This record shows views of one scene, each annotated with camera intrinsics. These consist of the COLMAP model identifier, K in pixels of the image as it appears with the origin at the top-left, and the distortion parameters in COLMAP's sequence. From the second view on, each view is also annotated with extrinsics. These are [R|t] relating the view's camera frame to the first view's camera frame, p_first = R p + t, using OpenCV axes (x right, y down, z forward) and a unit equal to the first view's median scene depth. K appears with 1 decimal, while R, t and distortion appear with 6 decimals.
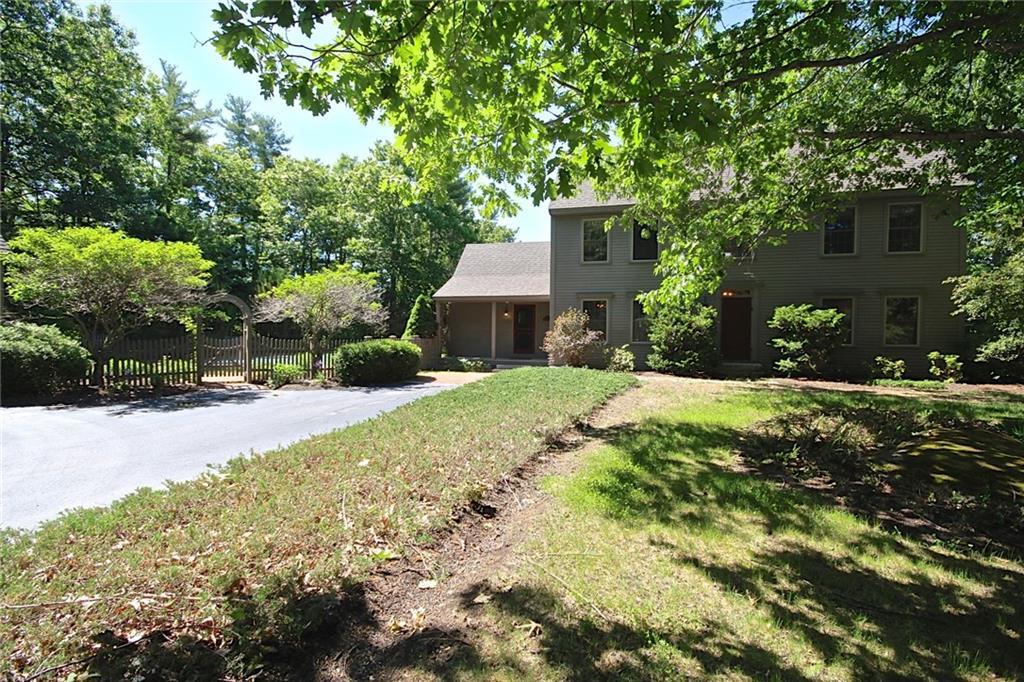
lens RADIAL K [[473.2, 0, 510.2], [0, 473.2, 341.2], [0, 0, 1]] dist [0.000067, -0.004653]
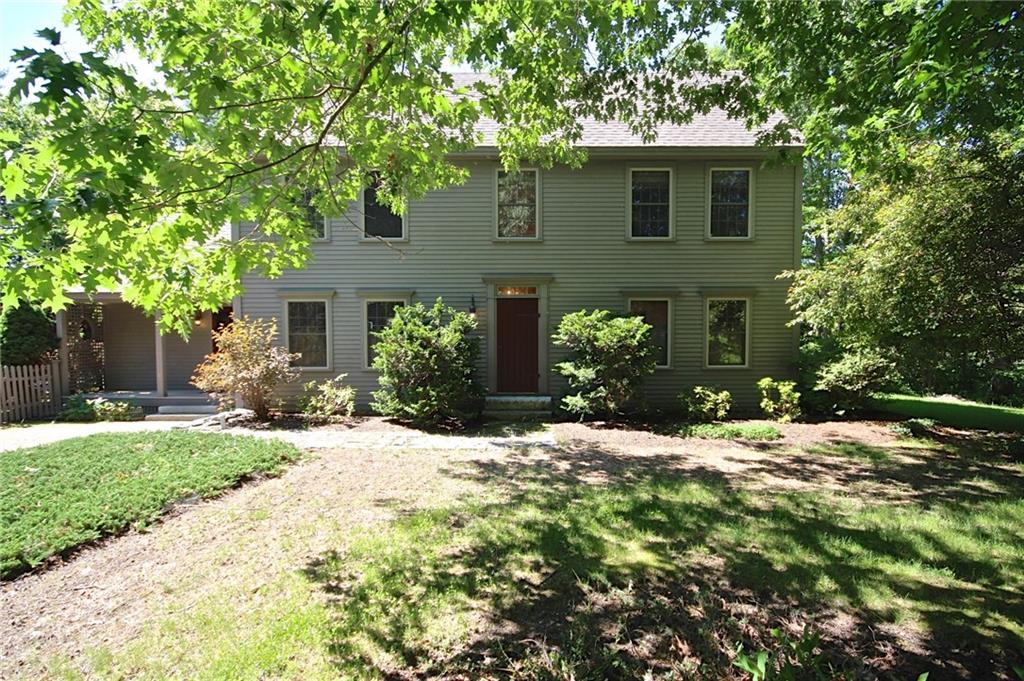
lens RADIAL K [[473.2, 0, 519.2], [0, 473.2, 347.0], [0, 0, 1]] dist [0.000067, -0.004653]
pose [[0.965554, -0.020691, 0.259380, 0.355000], [0.016874, 0.999714, 0.016935, -0.040664], [-0.259656, -0.011975, 0.965627, 0.407836]]
